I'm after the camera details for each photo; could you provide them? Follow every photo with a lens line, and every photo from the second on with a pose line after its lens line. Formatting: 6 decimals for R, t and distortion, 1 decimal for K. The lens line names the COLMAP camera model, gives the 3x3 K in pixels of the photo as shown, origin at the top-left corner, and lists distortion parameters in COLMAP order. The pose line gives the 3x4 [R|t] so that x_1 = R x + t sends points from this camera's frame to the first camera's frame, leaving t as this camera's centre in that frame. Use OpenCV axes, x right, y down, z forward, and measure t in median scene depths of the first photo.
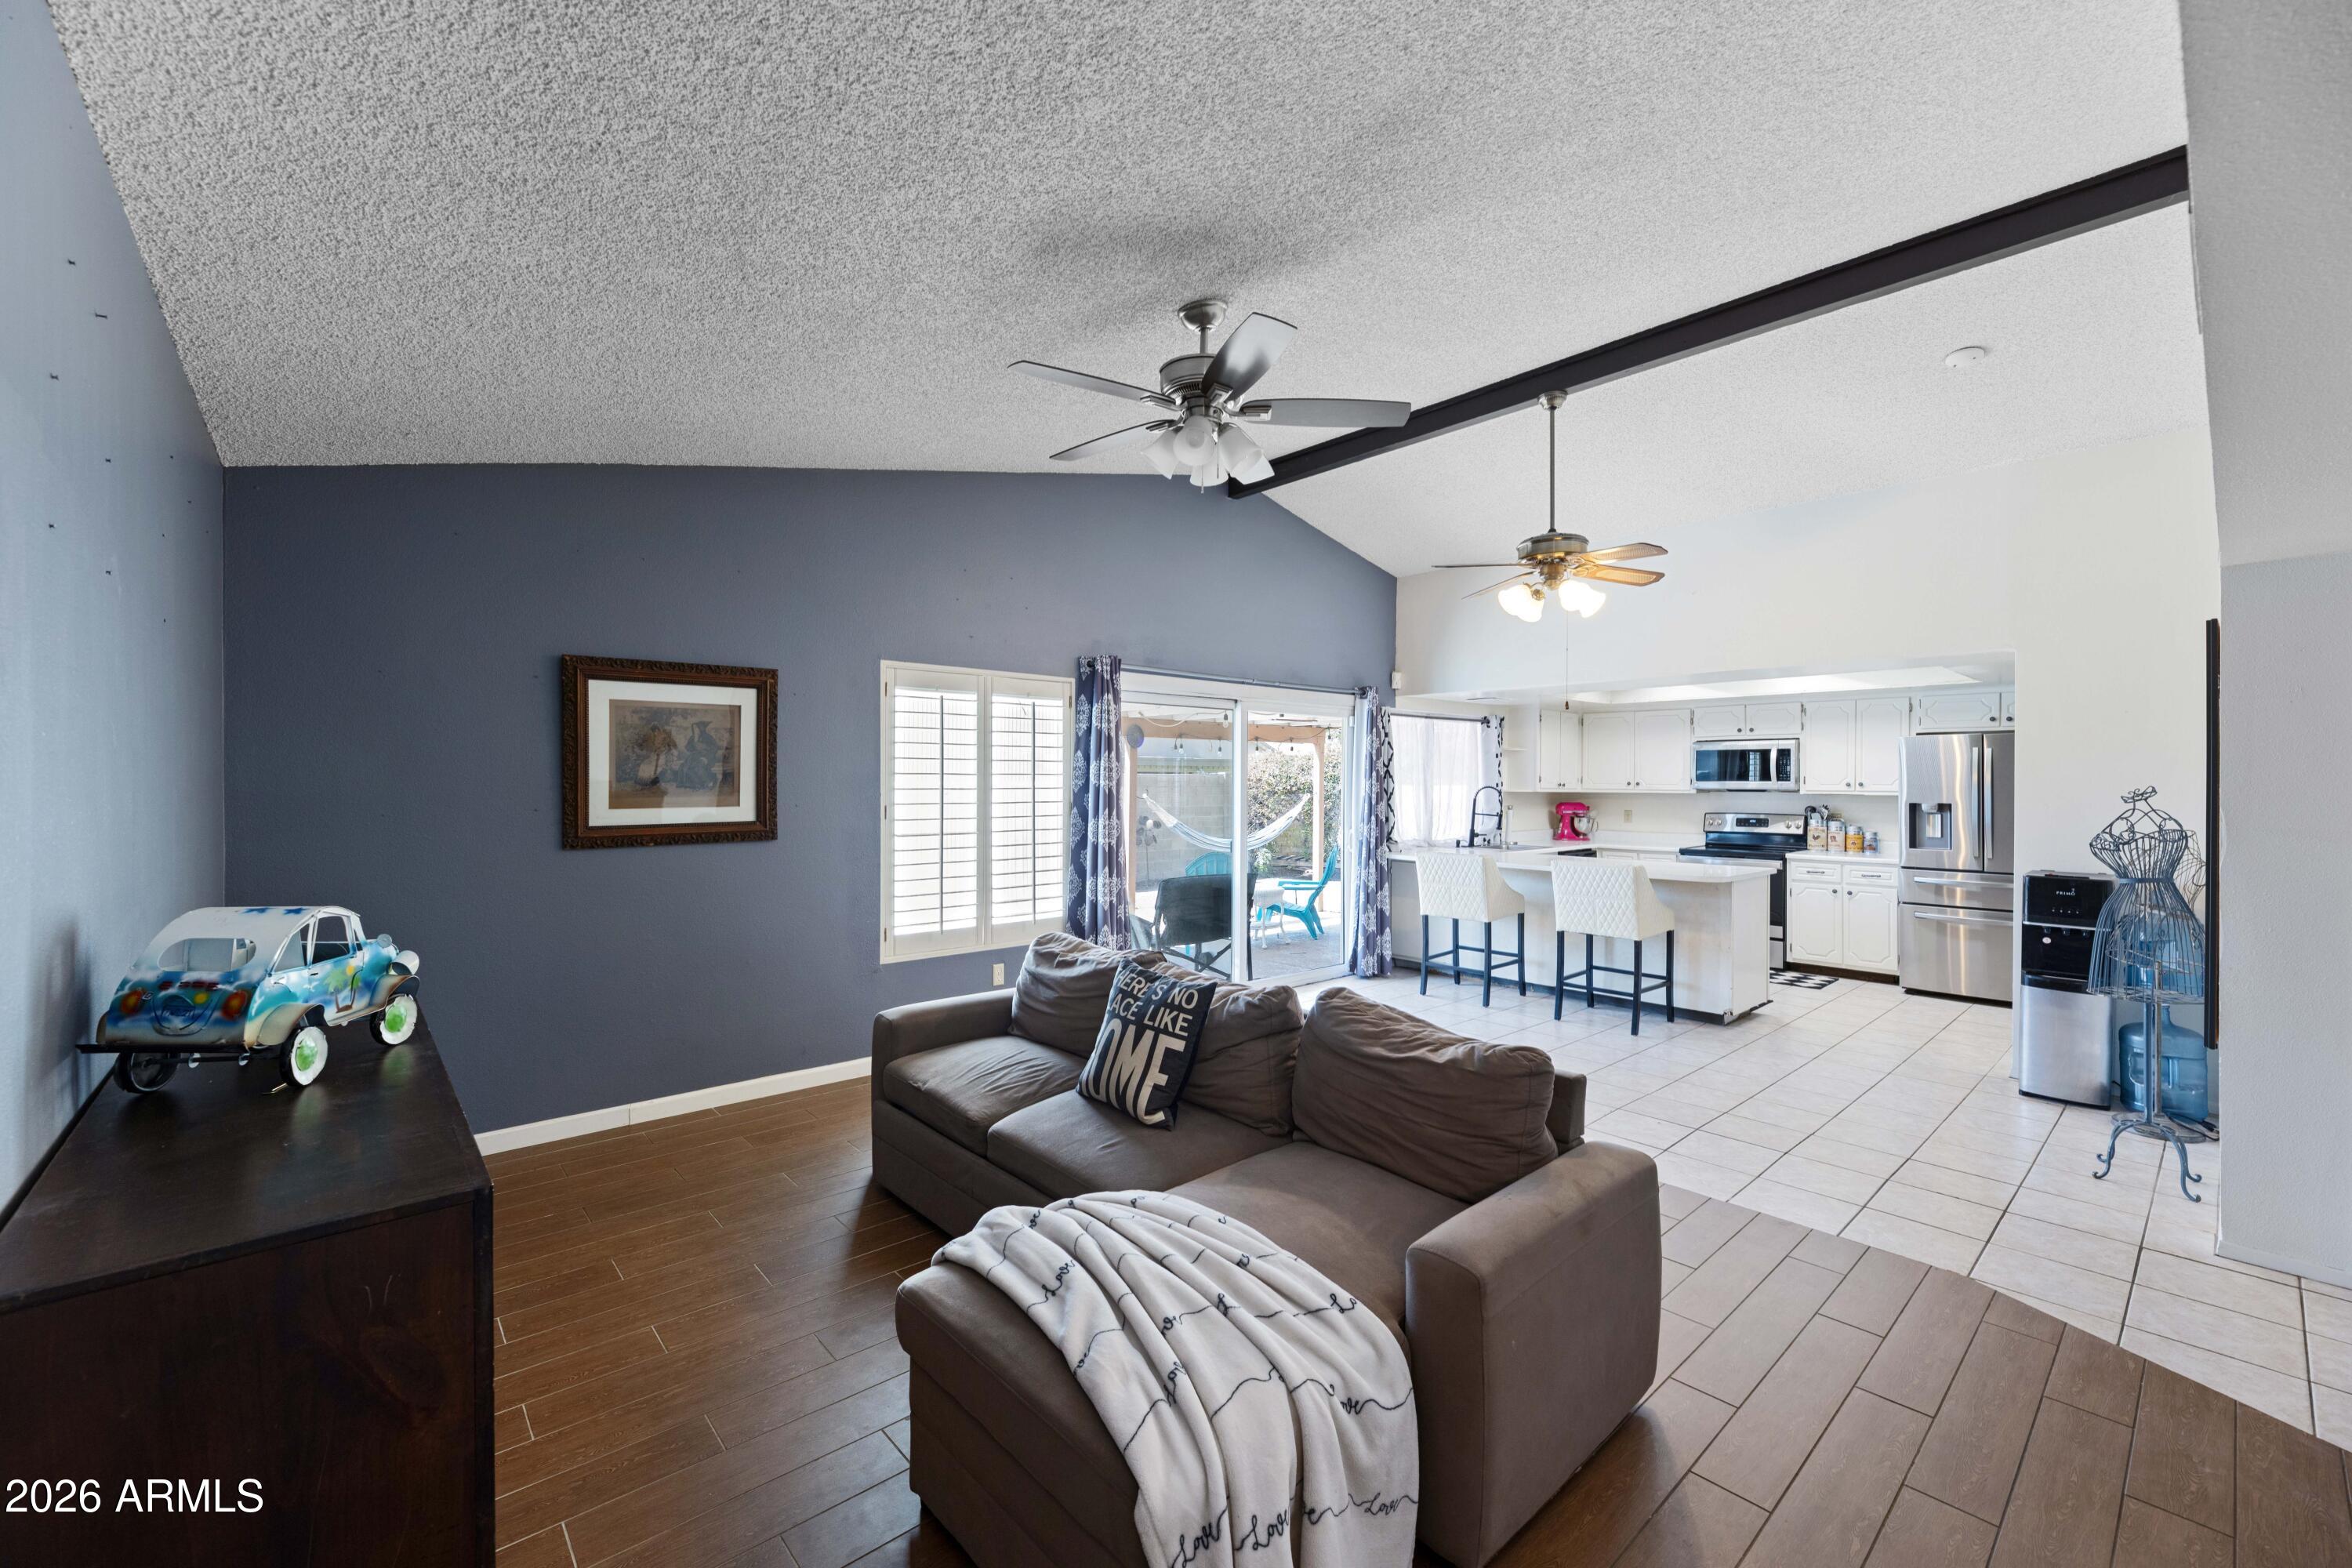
lens RADIAL K [[962.9, 0, 1181.2], [0, 962.9, 789.1], [0, 0, 1]] dist [-0.003533, 0.001020]
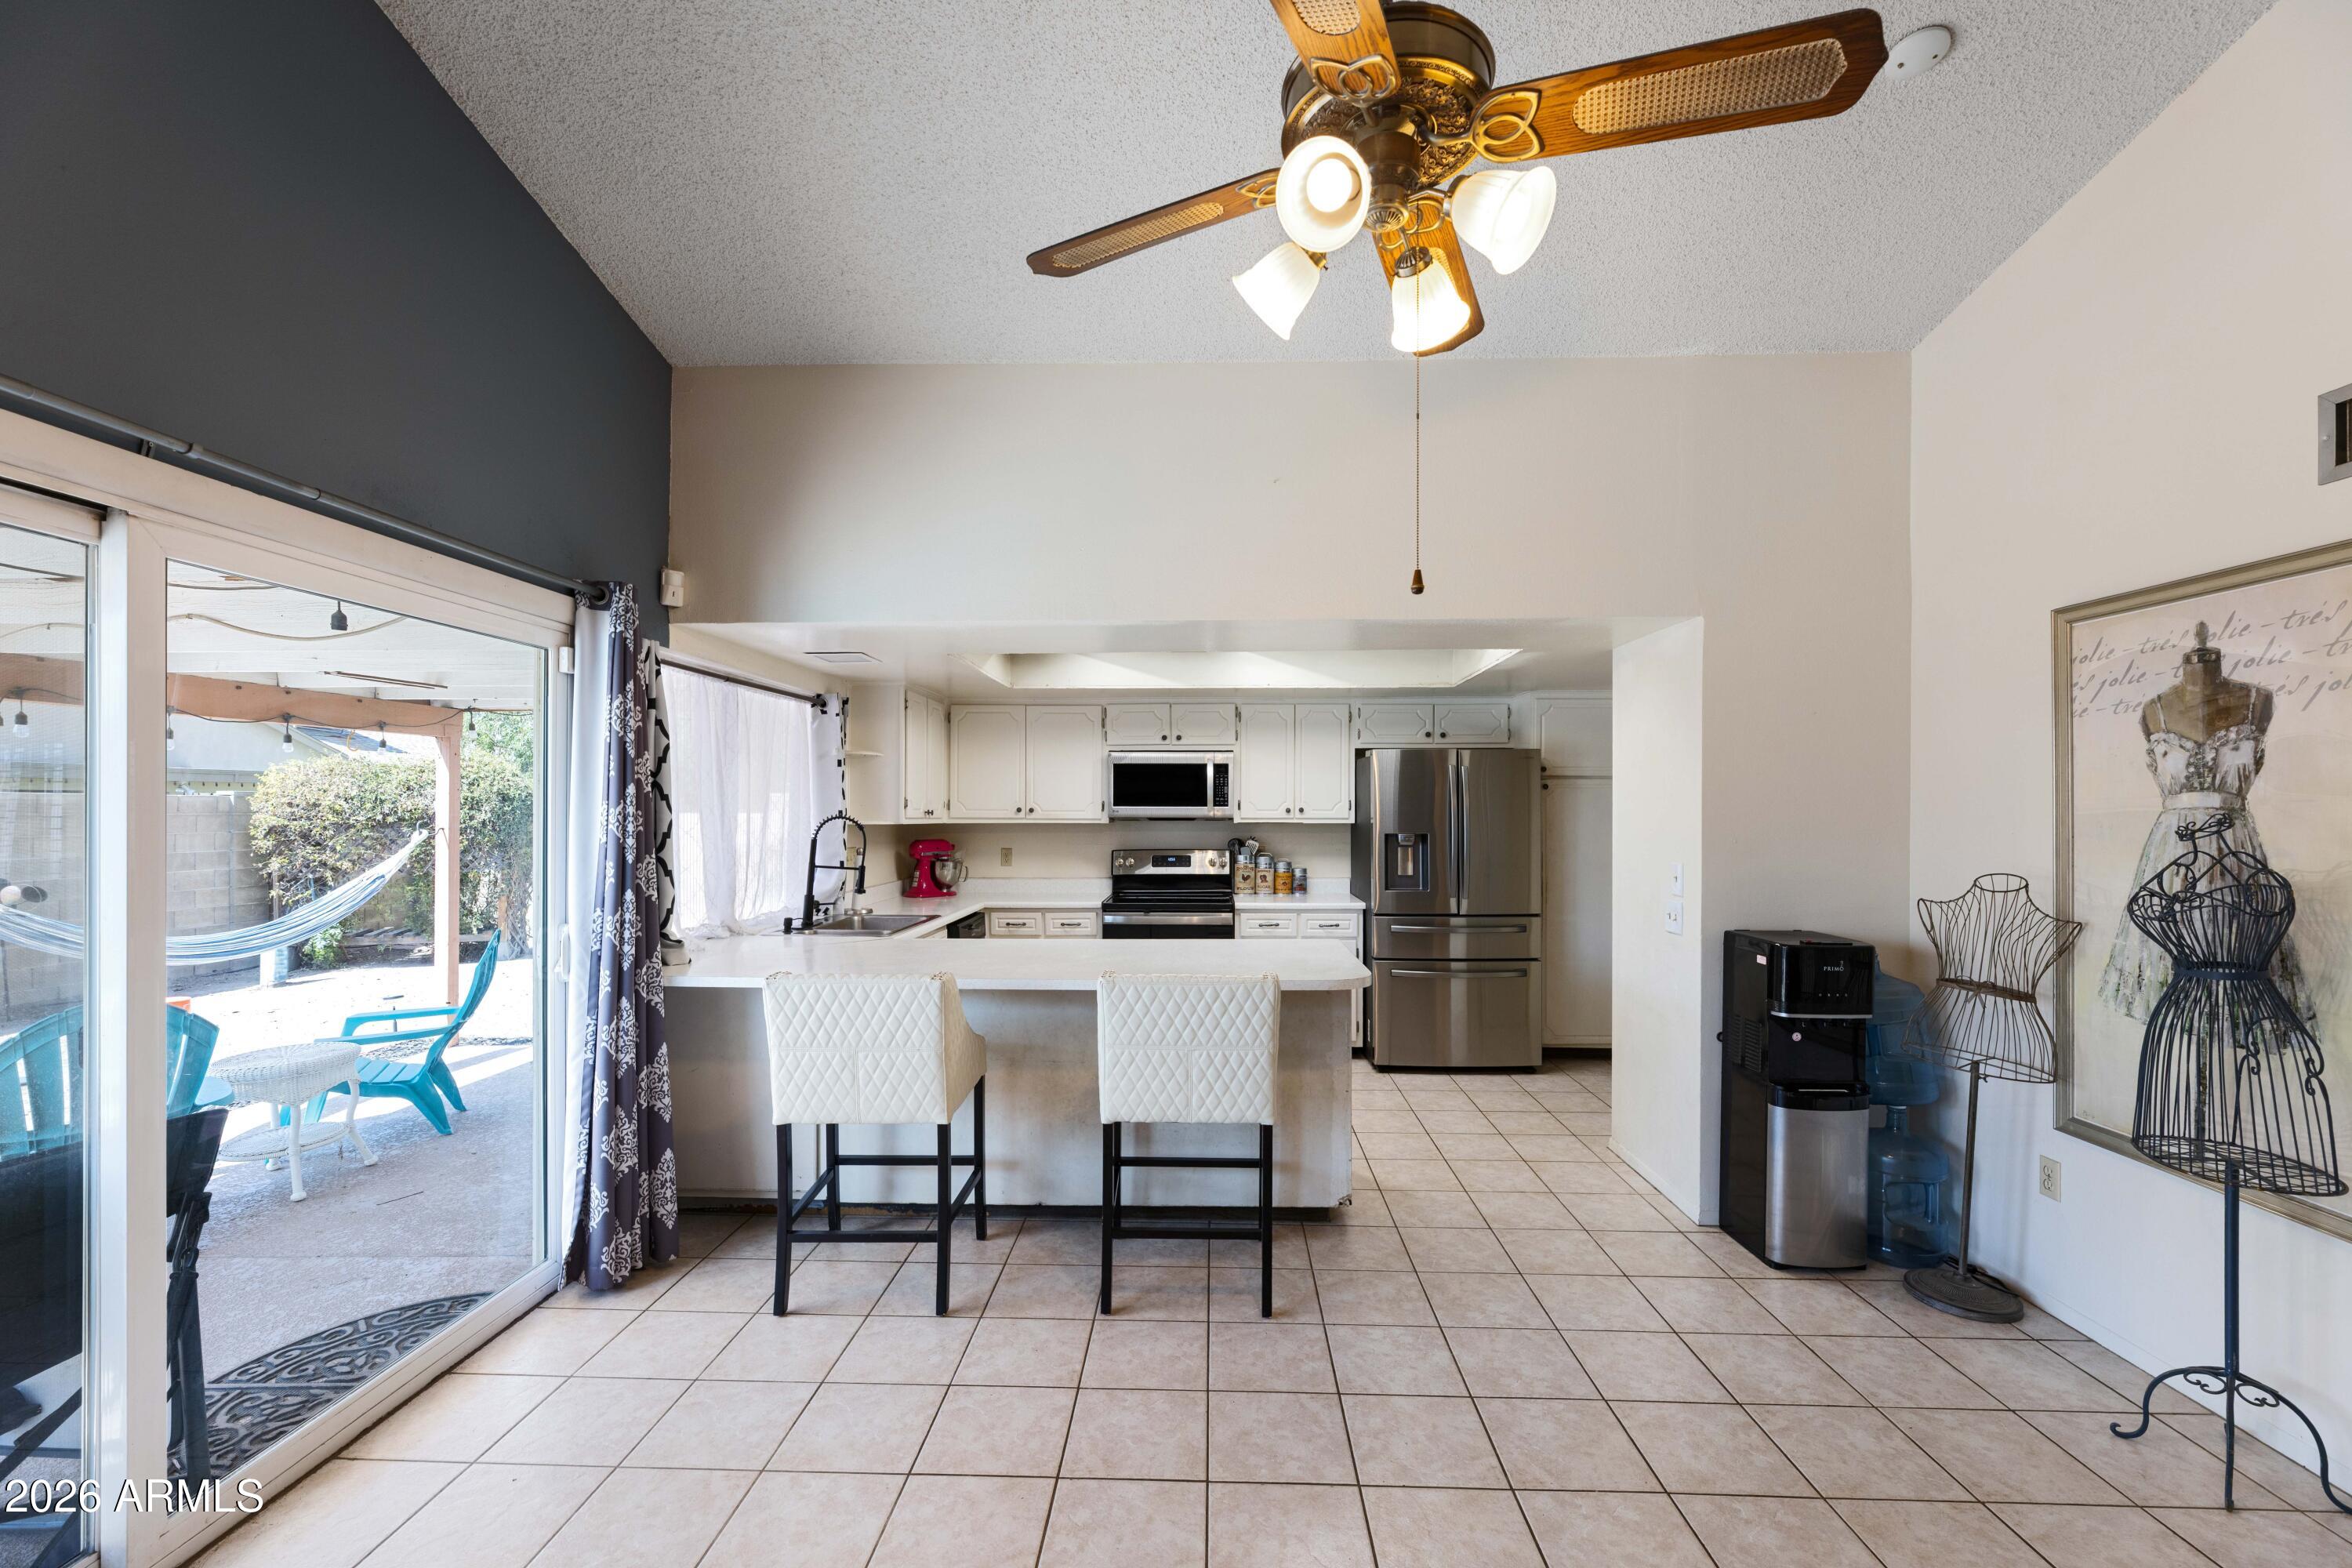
lens RADIAL K [[962.9, 0, 1187.6], [0, 962.9, 807.2], [0, 0, 1]] dist [-0.003533, 0.001020]
pose [[0.691801, -0.001818, 0.722086, 0.062276], [0.007743, 0.999958, -0.004900, -0.004130], [-0.722047, 0.008981, 0.691786, 0.505366]]
